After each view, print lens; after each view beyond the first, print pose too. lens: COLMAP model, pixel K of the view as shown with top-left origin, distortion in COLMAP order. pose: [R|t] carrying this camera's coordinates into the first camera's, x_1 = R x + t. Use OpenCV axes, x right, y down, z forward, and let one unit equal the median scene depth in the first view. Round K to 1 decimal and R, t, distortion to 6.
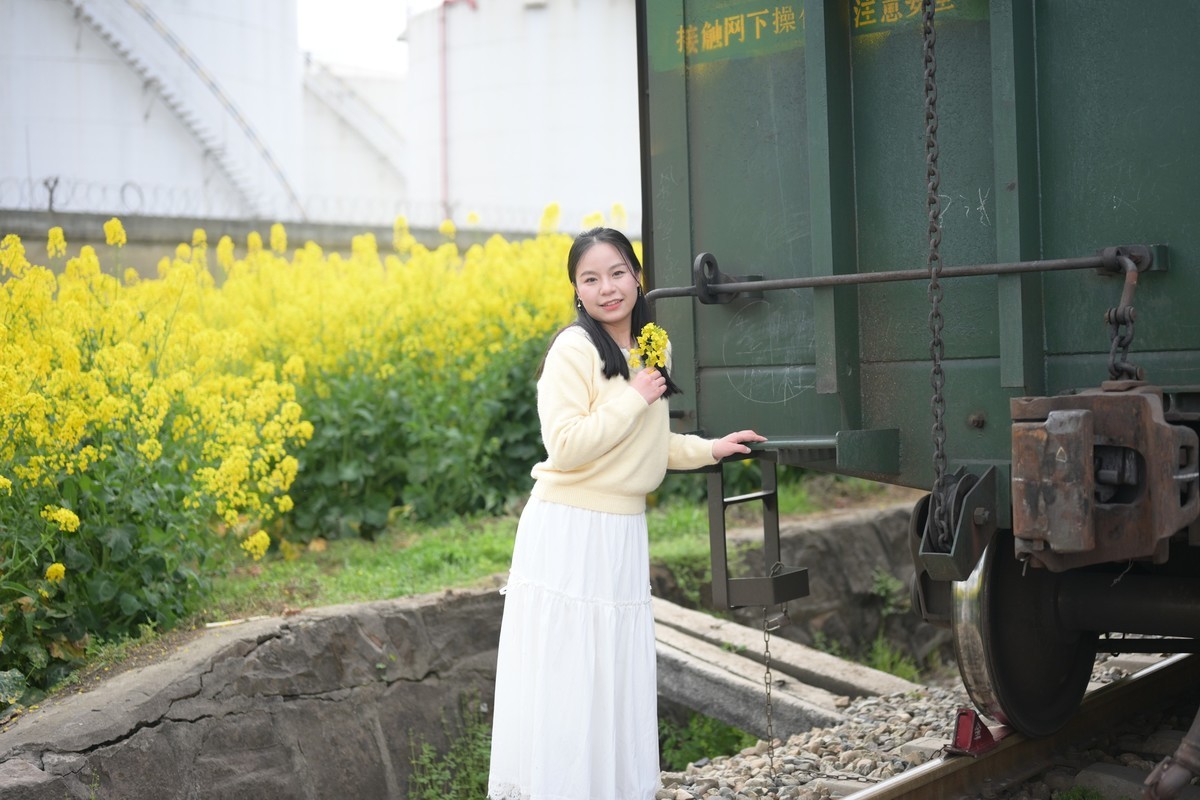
lens RADIAL K [[1700.2, 0, 610.9], [0, 1700.2, 396.8], [0, 0, 1]] dist [0.003937, -0.012773]
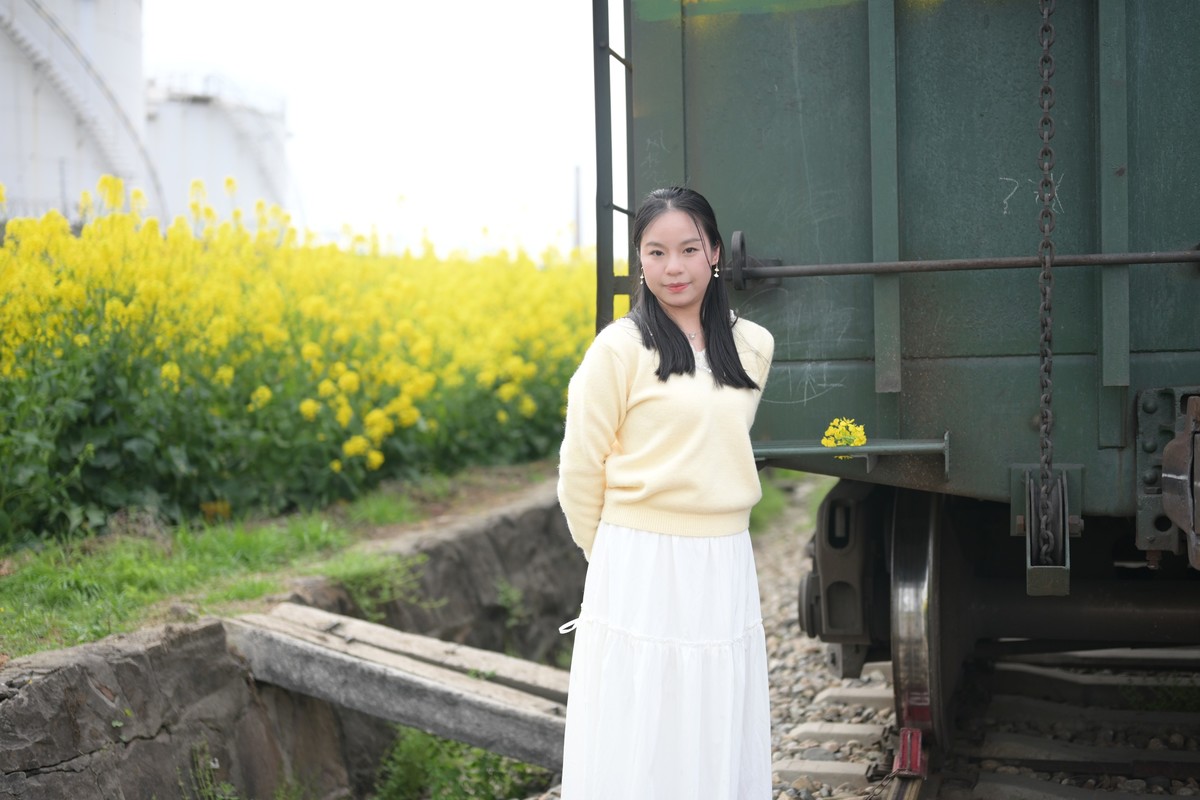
lens RADIAL K [[1700.2, 0, 610.9], [0, 1700.2, 396.8], [0, 0, 1]] dist [0.003937, -0.012773]
pose [[0.919706, 0.003043, 0.392597, -0.240280], [-0.002523, 0.999995, -0.001839, 0.001582], [-0.392600, 0.000700, 0.919709, 0.153492]]
